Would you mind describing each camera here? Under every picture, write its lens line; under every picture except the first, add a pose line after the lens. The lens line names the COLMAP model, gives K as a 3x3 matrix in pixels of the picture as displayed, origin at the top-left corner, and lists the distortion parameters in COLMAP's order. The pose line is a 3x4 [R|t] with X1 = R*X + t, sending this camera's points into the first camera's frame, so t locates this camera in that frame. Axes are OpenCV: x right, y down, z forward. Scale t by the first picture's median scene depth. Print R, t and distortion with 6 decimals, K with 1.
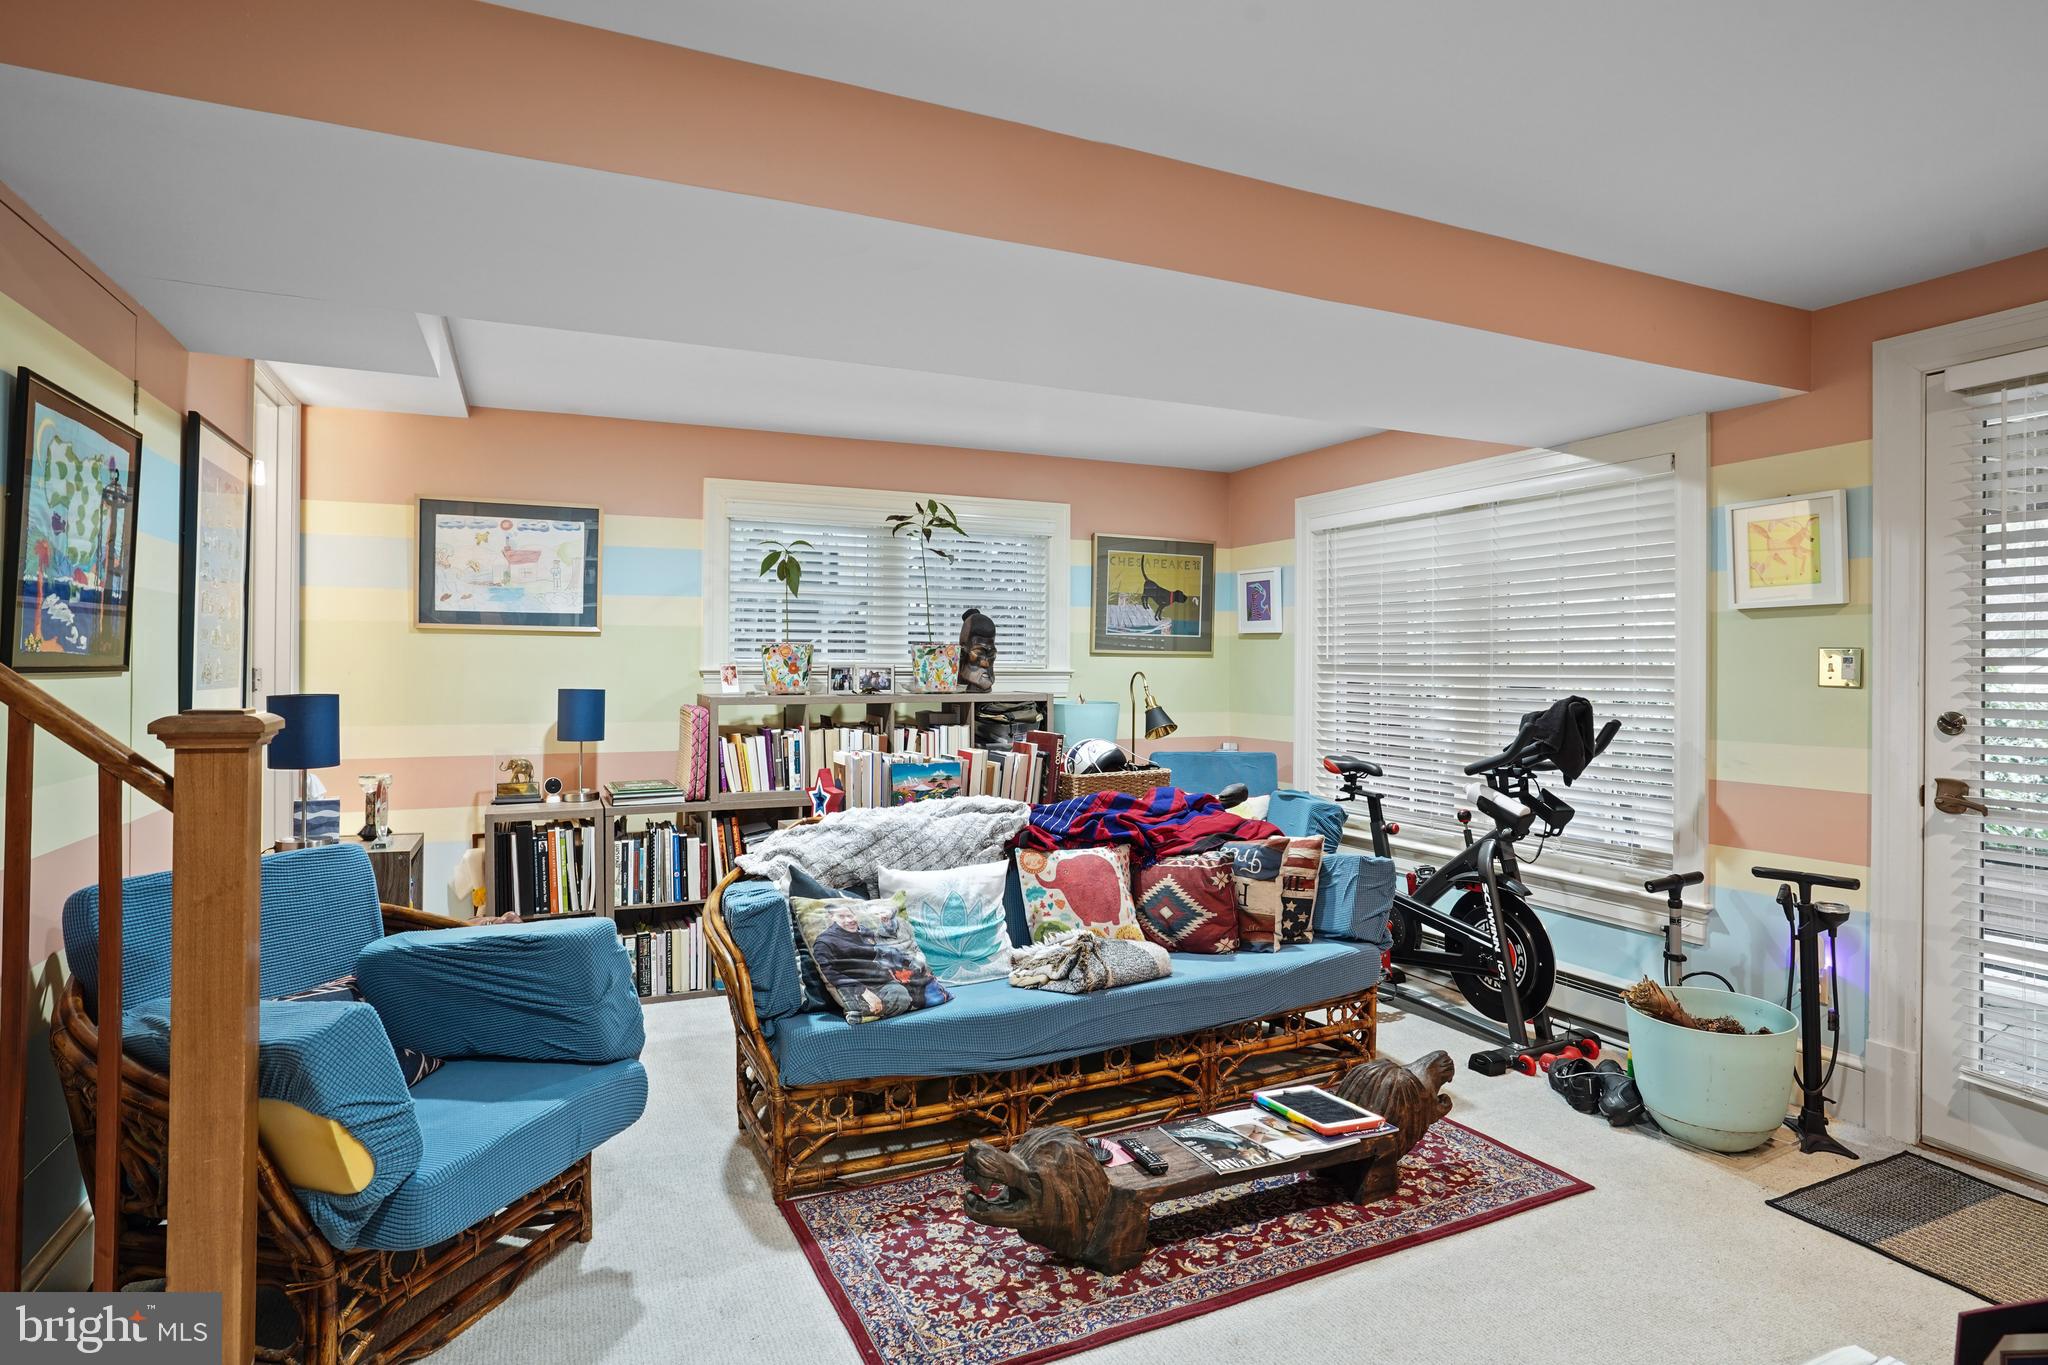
lens RADIAL K [[1084.1, 0, 1023.1], [0, 1084.1, 676.4], [0, 0, 1]] dist [-0.069787, 0.041634]
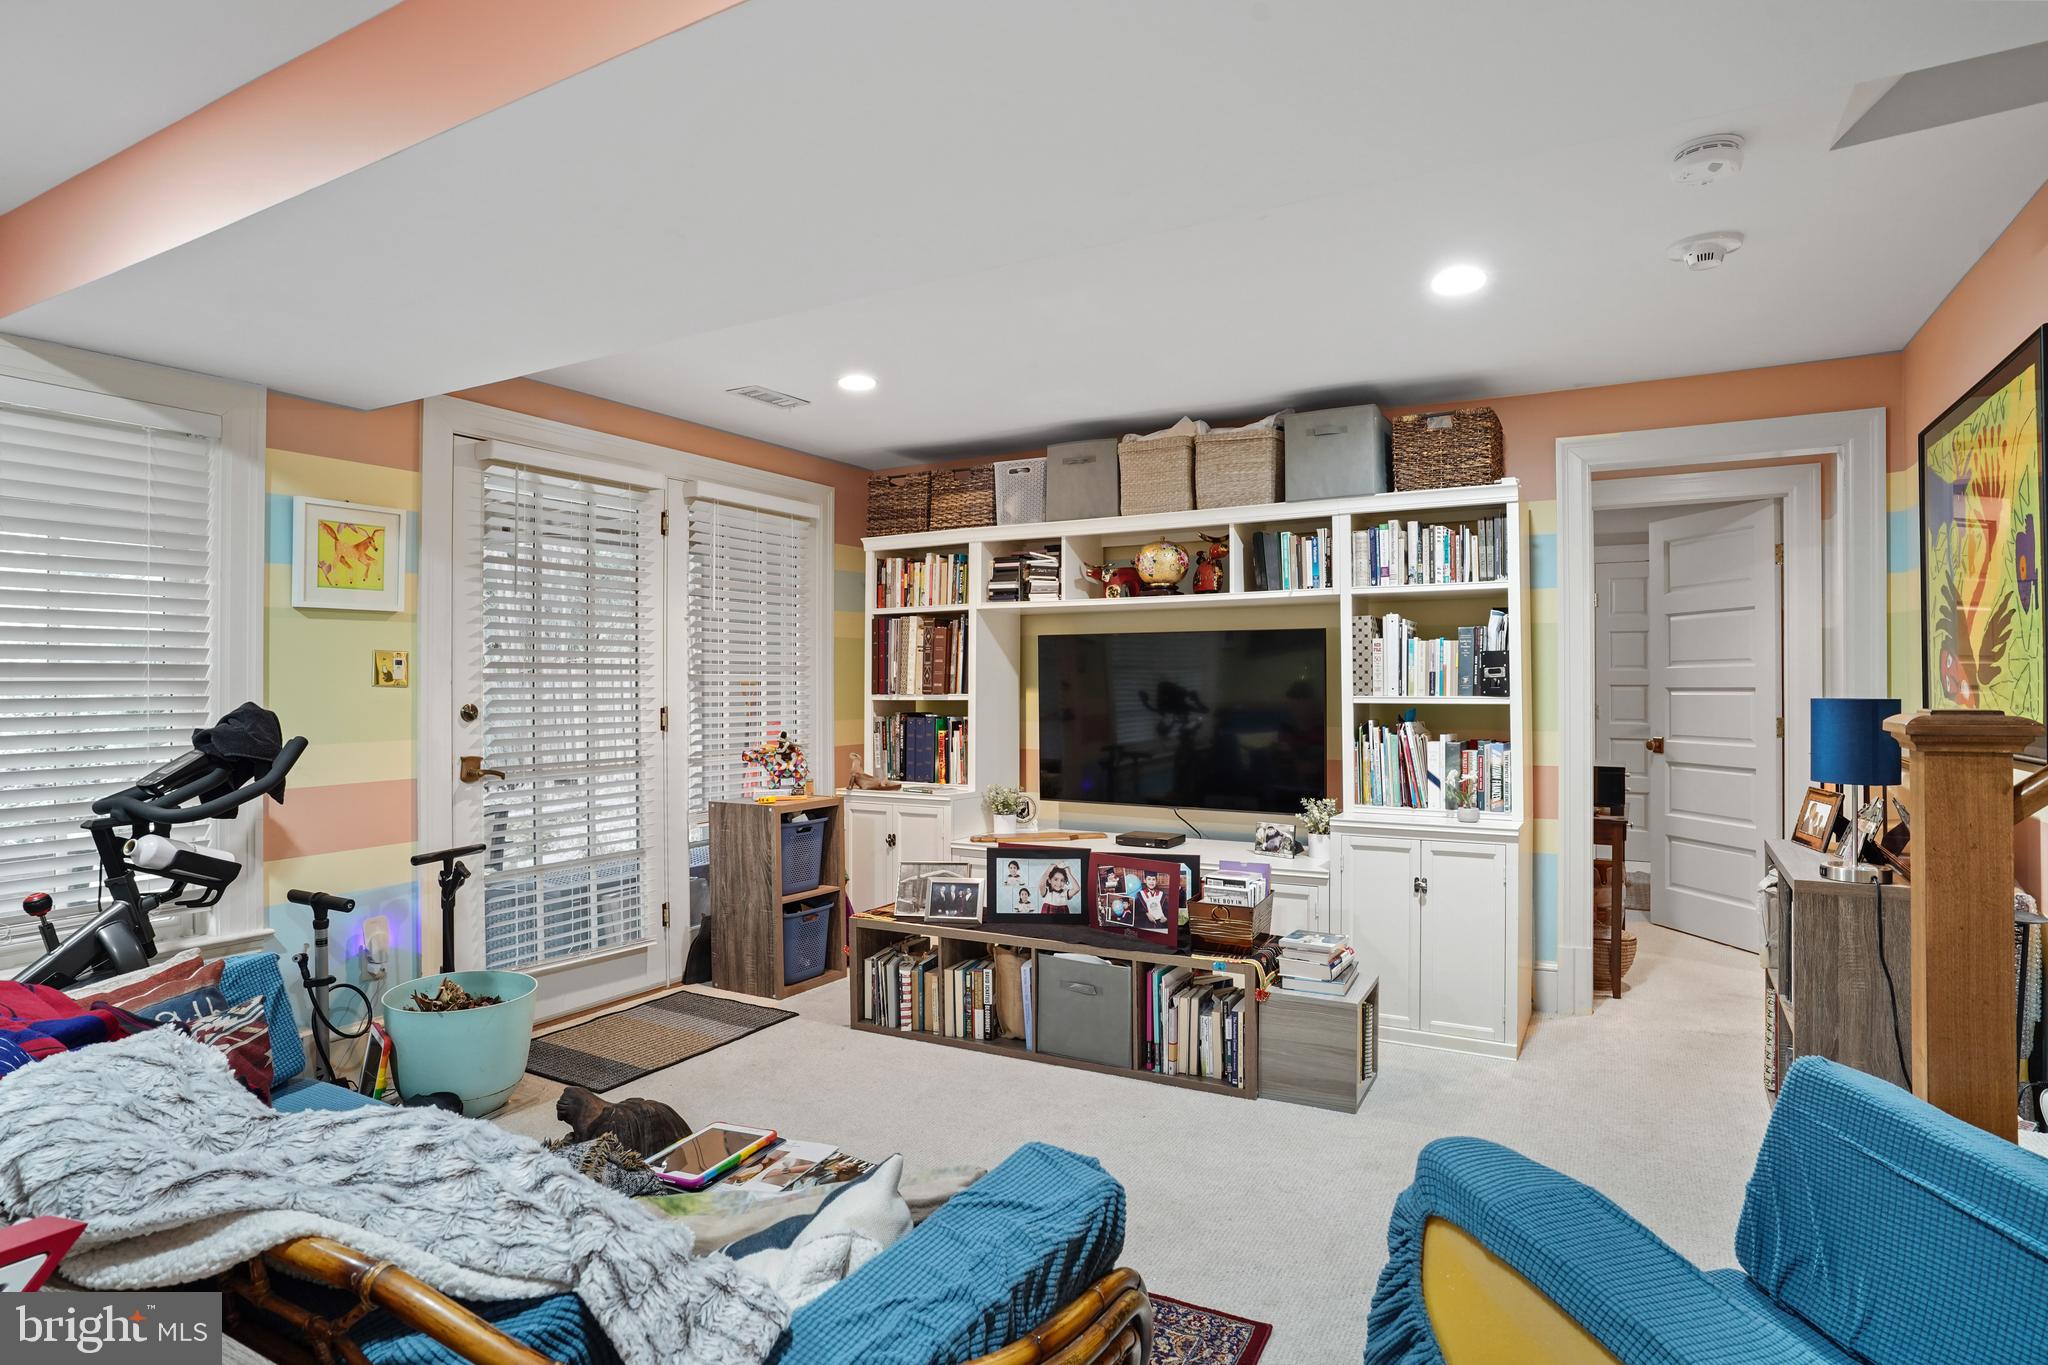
lens RADIAL K [[1084.1, 0, 1023.1], [0, 1084.1, 676.4], [0, 0, 1]] dist [-0.069787, 0.041634]
pose [[-0.599542, -0.000788, 0.800343, -0.490269], [0.003173, 0.999989, 0.003361, -0.001825], [-0.800337, 0.004555, -0.599533, 1.074726]]
